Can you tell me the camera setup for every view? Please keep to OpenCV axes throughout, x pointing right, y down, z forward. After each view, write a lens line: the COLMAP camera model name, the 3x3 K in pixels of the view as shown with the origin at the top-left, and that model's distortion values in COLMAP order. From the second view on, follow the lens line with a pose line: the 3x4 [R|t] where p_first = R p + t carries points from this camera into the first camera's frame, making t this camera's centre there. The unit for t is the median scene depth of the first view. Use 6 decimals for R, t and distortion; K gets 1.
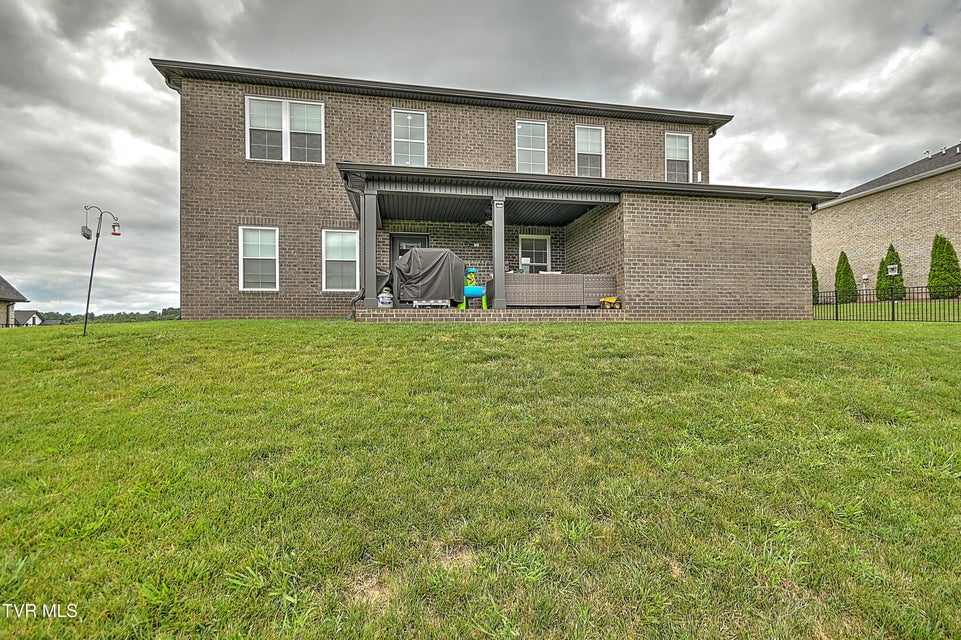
lens RADIAL K [[424.8, 0, 476.7], [0, 424.8, 321.5], [0, 0, 1]] dist [0.004157, 0.000063]
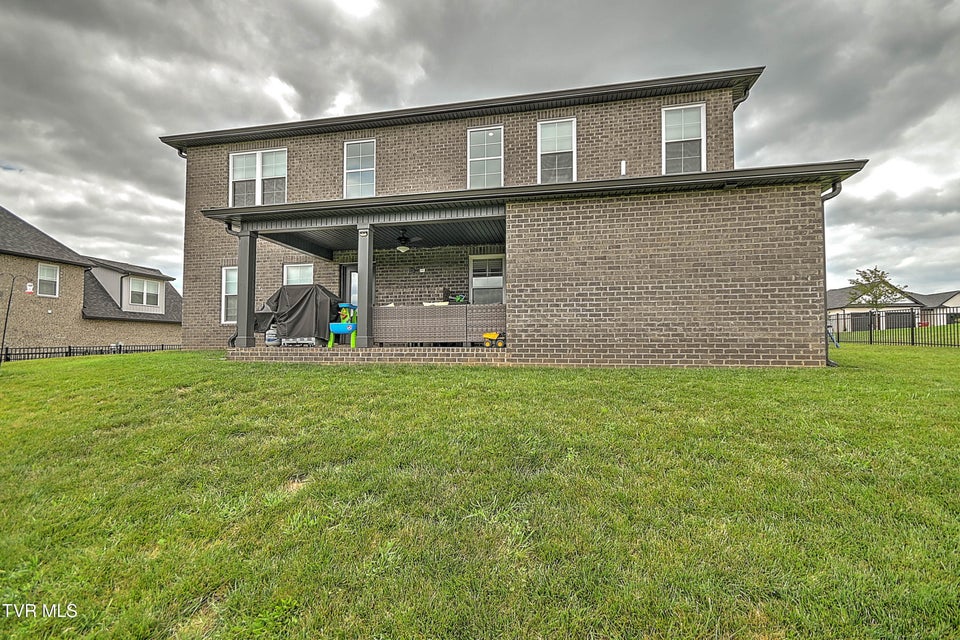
lens RADIAL K [[424.3, 0, 479.3], [0, 424.3, 321.7], [0, 0, 1]] dist [0.004157, 0.000063]
pose [[0.926657, -0.010912, -0.375750, 0.585442], [0.003206, 0.999772, -0.021127, -0.059785], [0.375895, 0.018373, 0.926480, 0.233845]]
